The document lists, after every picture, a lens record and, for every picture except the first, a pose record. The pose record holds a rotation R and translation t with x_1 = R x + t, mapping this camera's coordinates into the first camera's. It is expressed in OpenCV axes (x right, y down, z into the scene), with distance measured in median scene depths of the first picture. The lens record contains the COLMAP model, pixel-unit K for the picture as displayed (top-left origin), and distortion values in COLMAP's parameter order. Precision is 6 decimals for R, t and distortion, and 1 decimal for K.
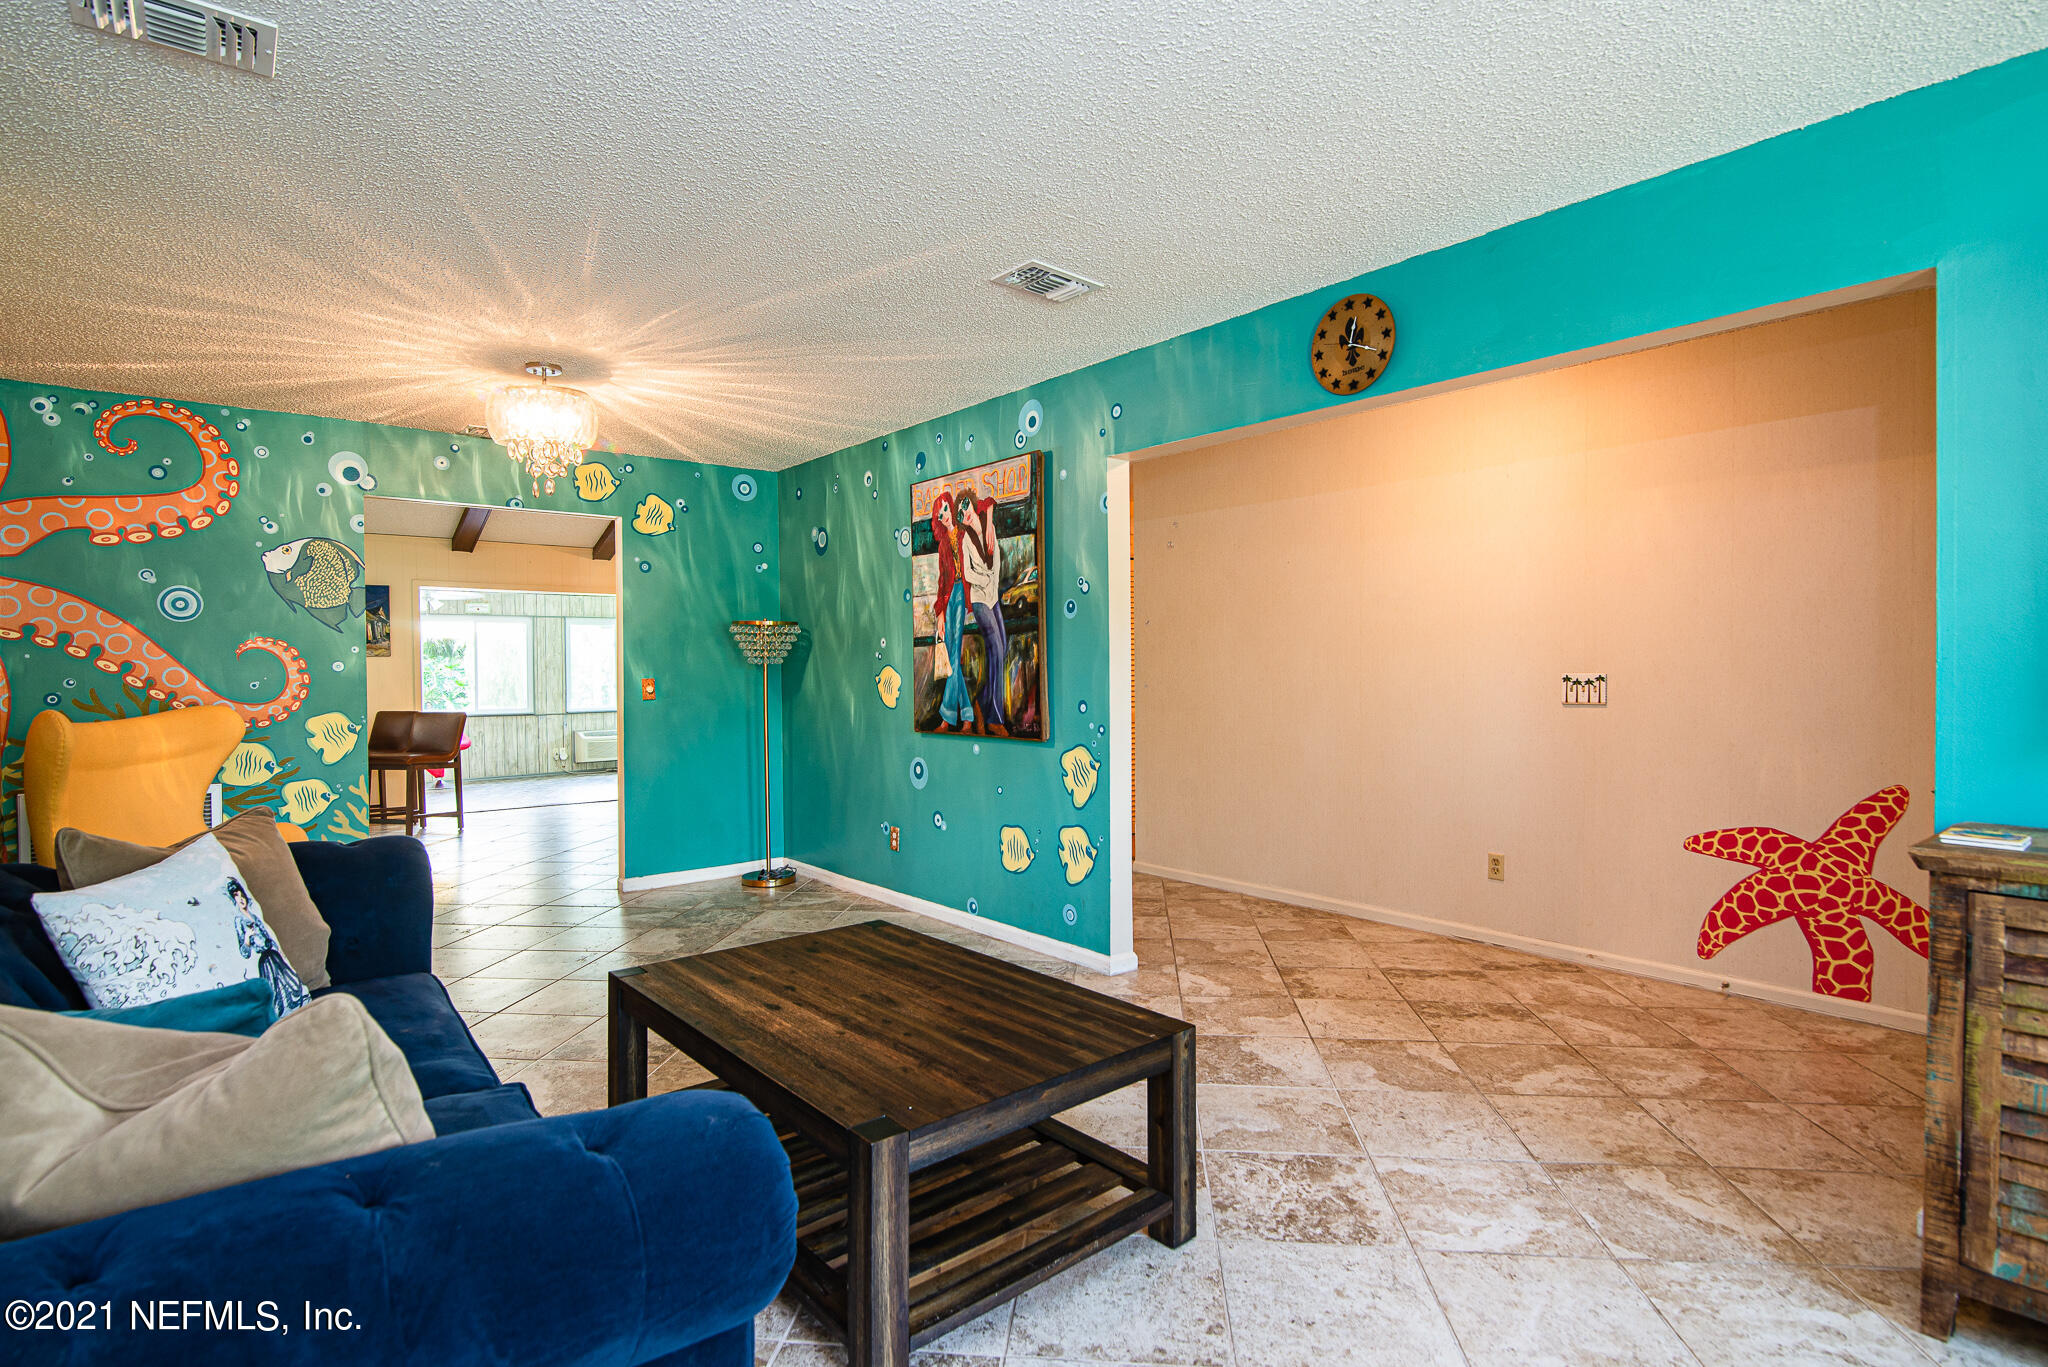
lens RADIAL K [[1002.4, 0, 1023.5], [0, 1002.4, 683.0], [0, 0, 1]] dist [-0.020718, 0.002588]
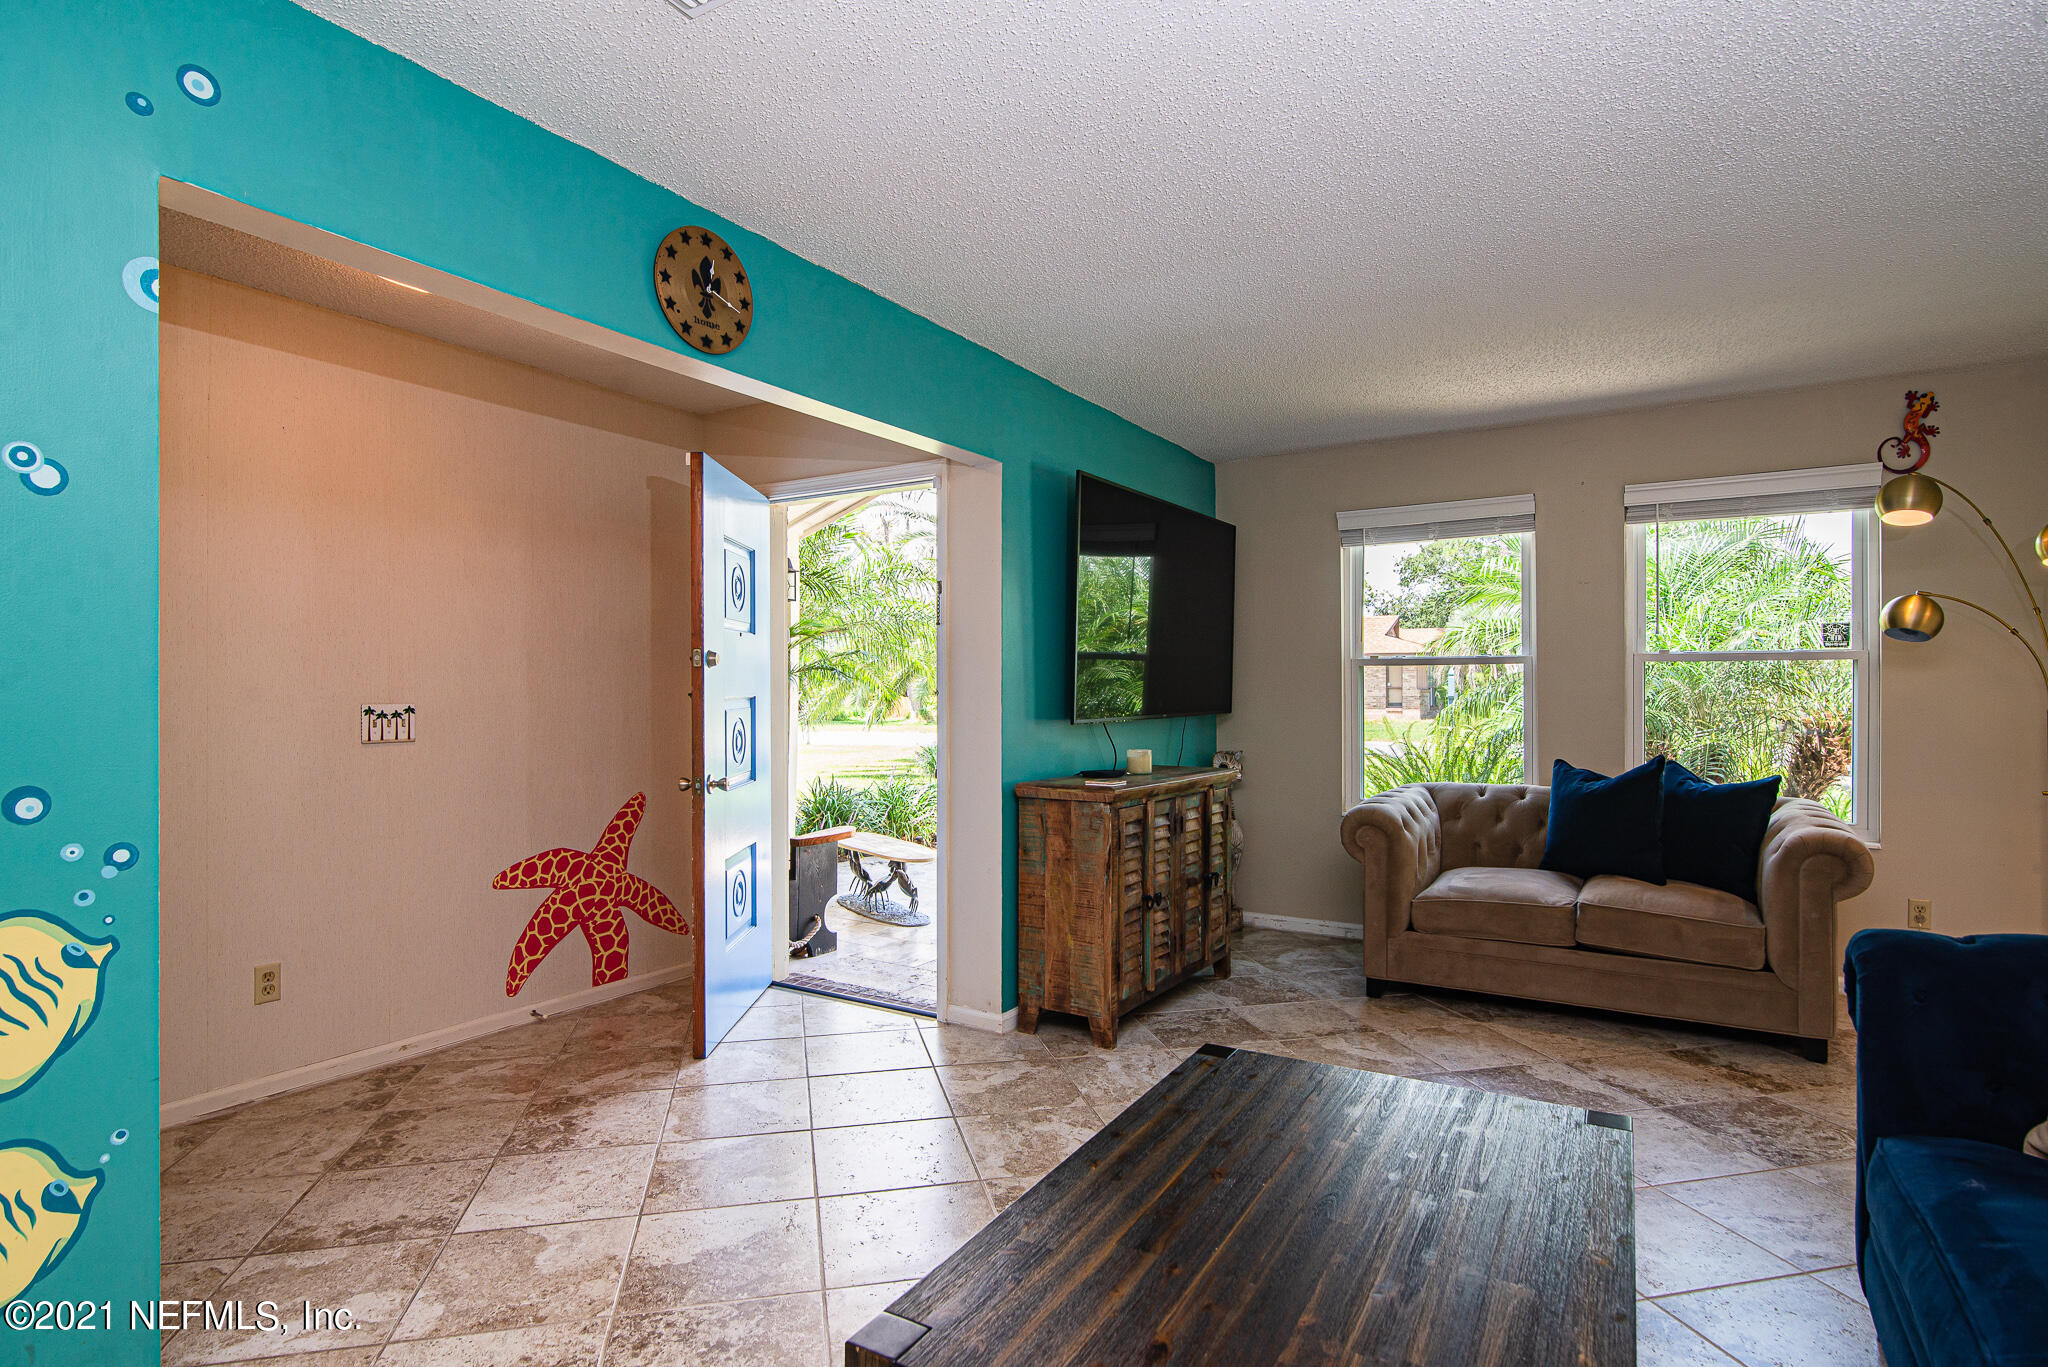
lens RADIAL K [[1039.5, 0, 1020.3], [0, 1039.5, 688.4], [0, 0, 1]] dist [-0.013715, 0.000784]
pose [[-0.316487, 0.008980, 0.948554, -0.465669], [0.015661, 0.999868, -0.004241, -0.012511], [-0.948468, 0.013513, -0.316586, 0.901109]]
